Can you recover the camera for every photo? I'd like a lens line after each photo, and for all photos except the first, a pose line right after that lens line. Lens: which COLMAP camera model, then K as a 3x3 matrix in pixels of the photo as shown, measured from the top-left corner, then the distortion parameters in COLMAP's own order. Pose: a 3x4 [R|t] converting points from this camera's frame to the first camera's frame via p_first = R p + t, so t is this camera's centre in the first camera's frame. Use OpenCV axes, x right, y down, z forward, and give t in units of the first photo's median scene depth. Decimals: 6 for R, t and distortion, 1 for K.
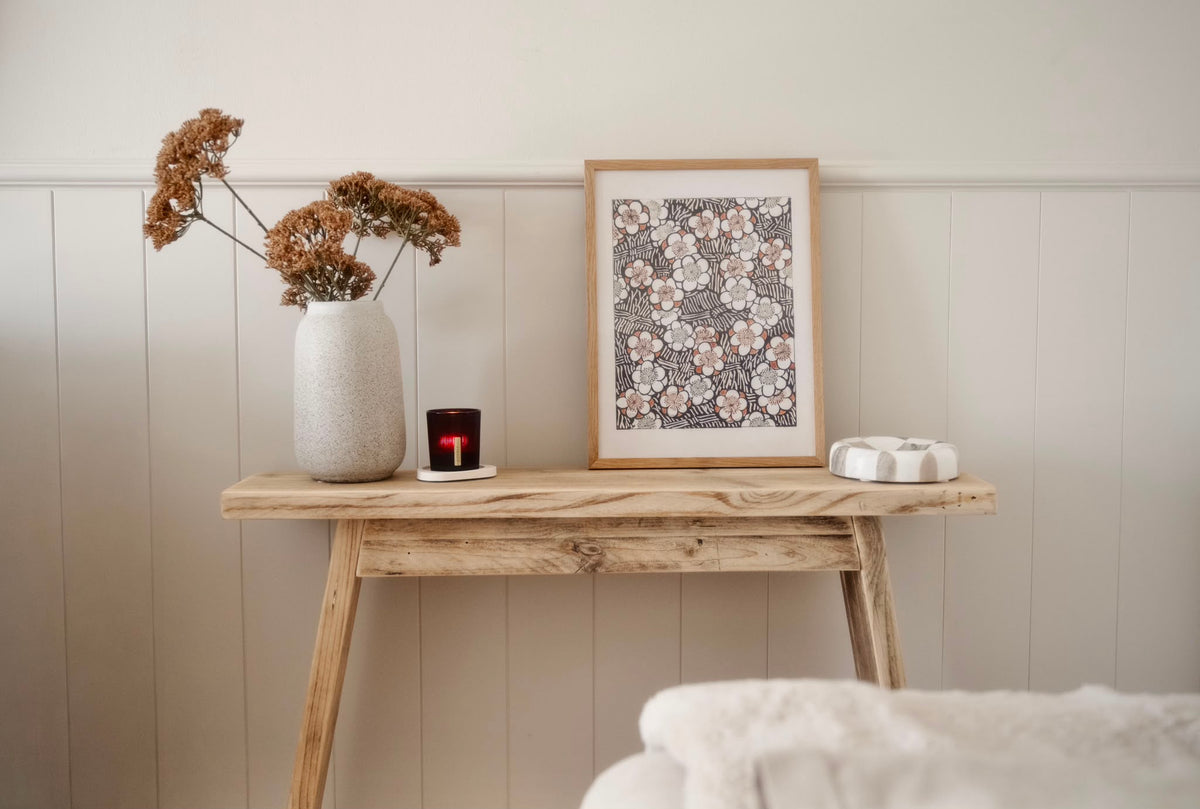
lens RADIAL K [[1255.2, 0, 574.0], [0, 1255.2, 412.5], [0, 0, 1]] dist [0.018930, 0.000835]
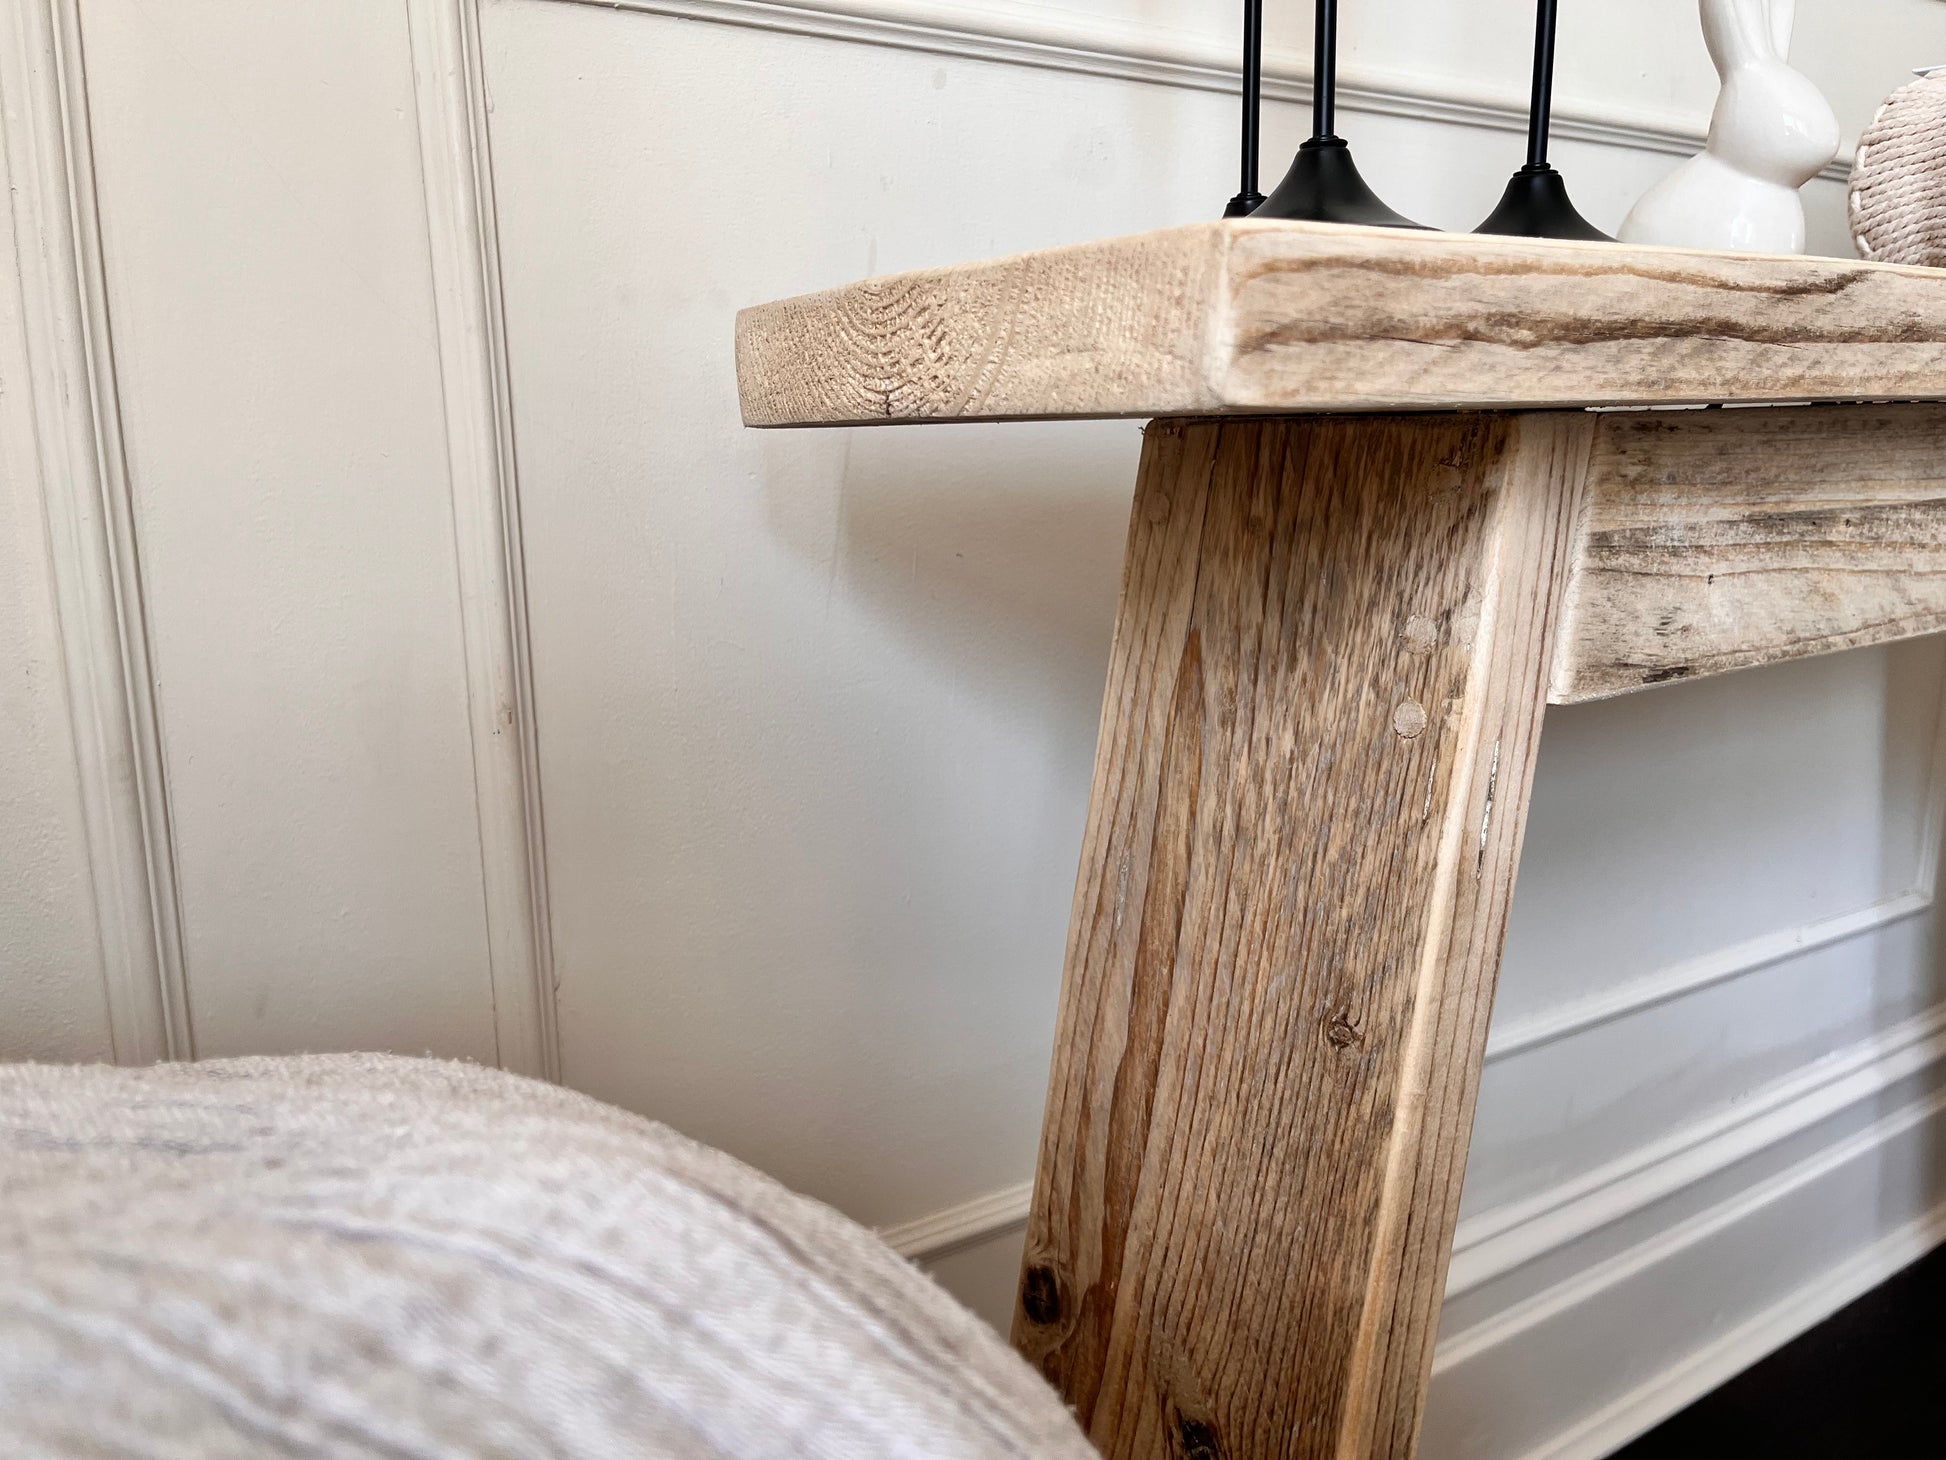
lens RADIAL K [[1484.4, 0, 953.9], [0, 1484.4, 755.7], [0, 0, 1]] dist [0.011258, -0.001984]
pose [[0.856481, -0.124073, 0.501045, -0.390772], [0.057523, 0.987578, 0.146222, 0.095689], [-0.512963, -0.096414, 0.852979, 0.832100]]
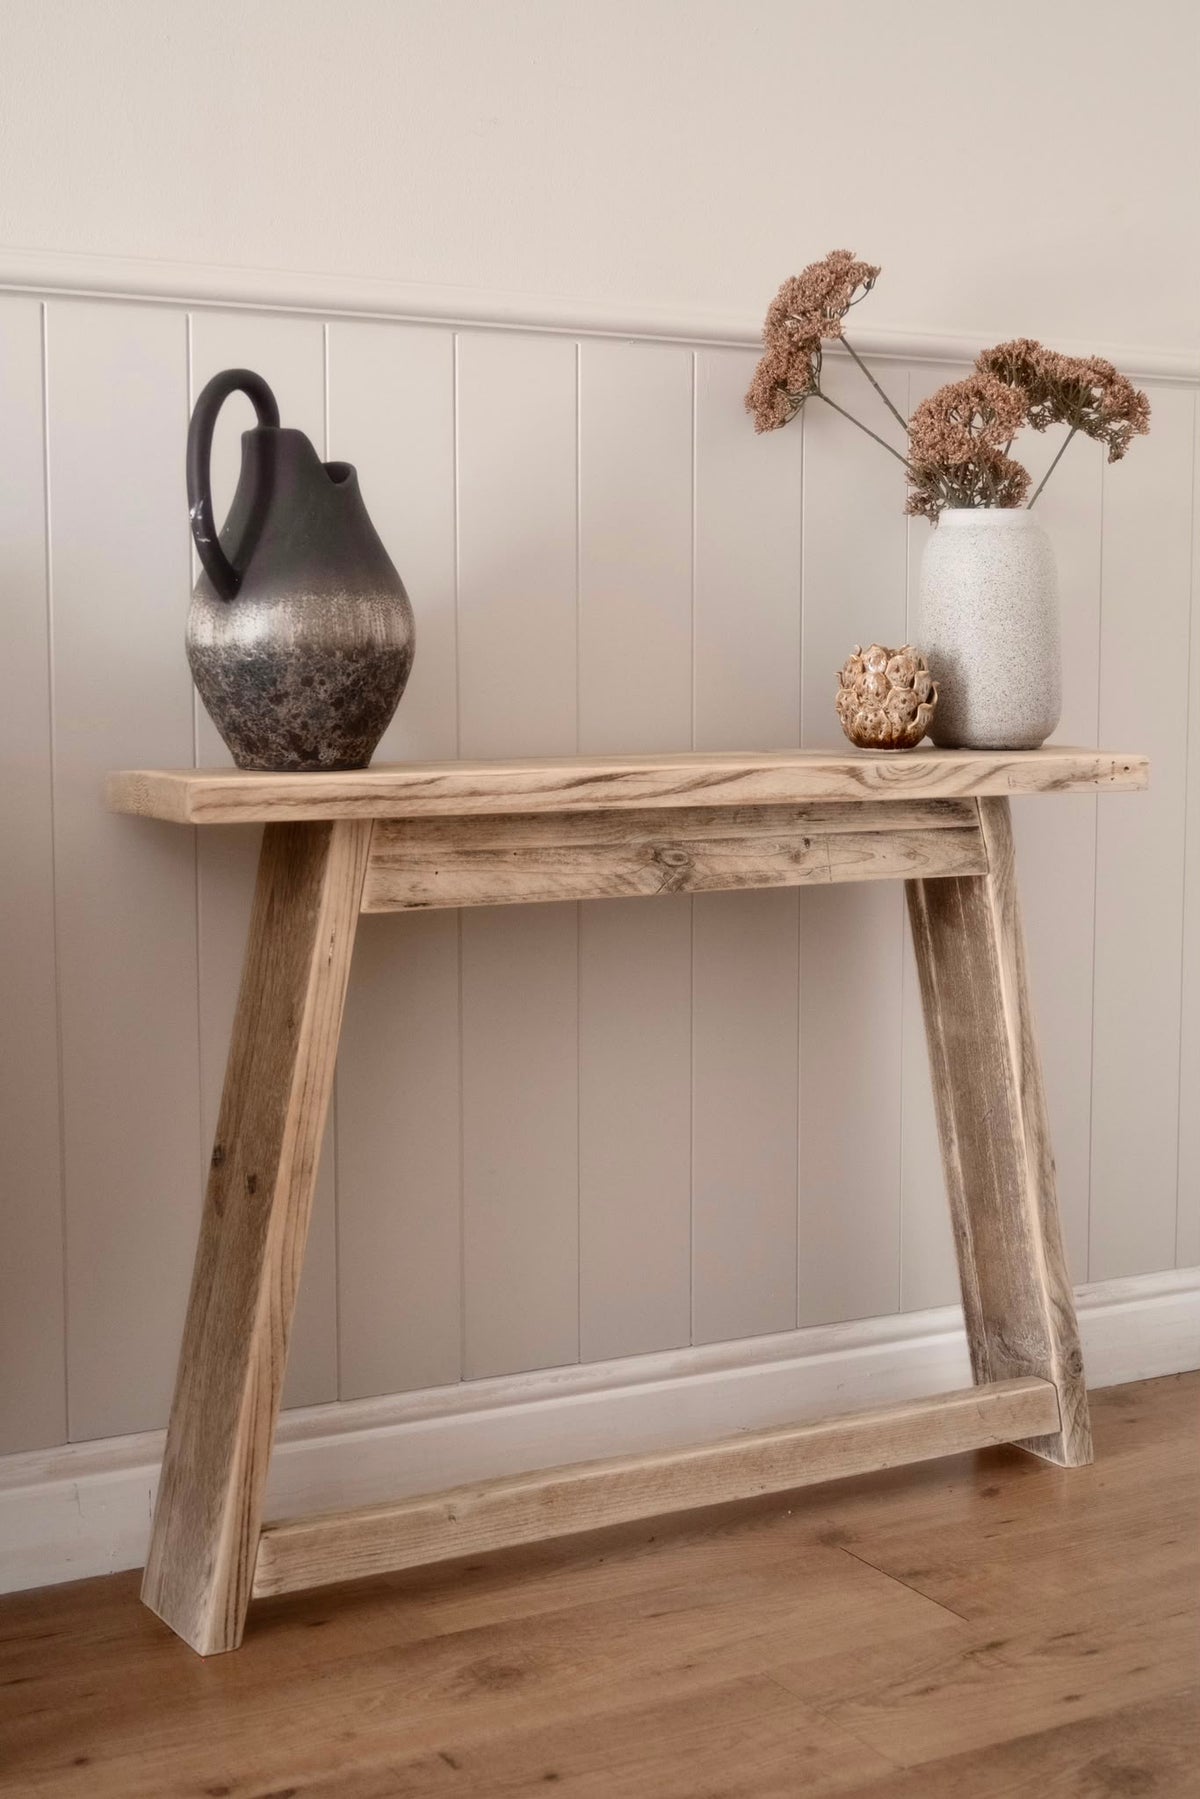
lens RADIAL K [[2383.6, 0, 658.2], [0, 2383.6, 890.3], [0, 0, 1]] dist [0.019285, 0.006994]
pose [[0.879649, -0.042931, 0.473682, -0.618800], [0.034412, 0.999053, 0.026642, 0.091588], [-0.474377, -0.007135, 0.880293, -0.152522]]
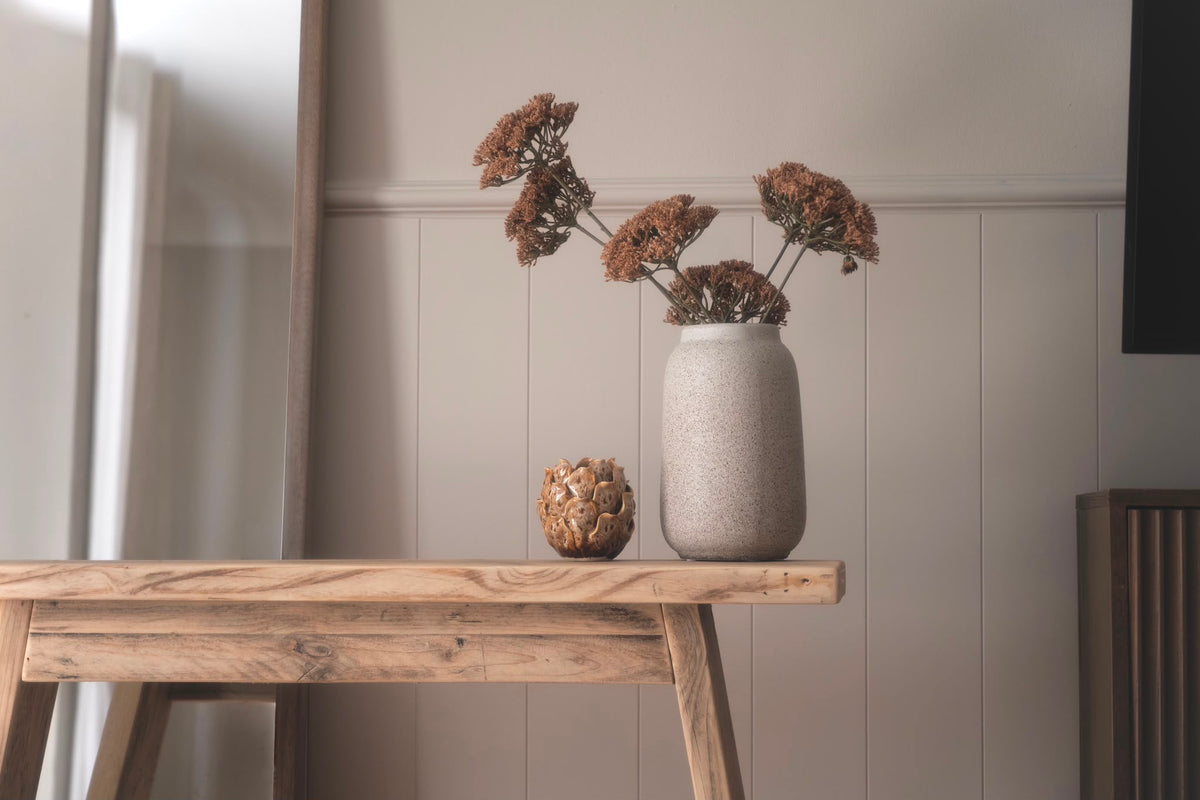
lens RADIAL K [[2494.4, 0, 563.4], [0, 2494.4, 400.2], [0, 0, 1]] dist [0.005935, 0.302030]
pose [[0.989533, -0.002041, -0.144289, 0.380701], [-0.016716, 0.991547, -0.128666, 0.151594], [0.143332, 0.129732, 0.981135, -0.488828]]
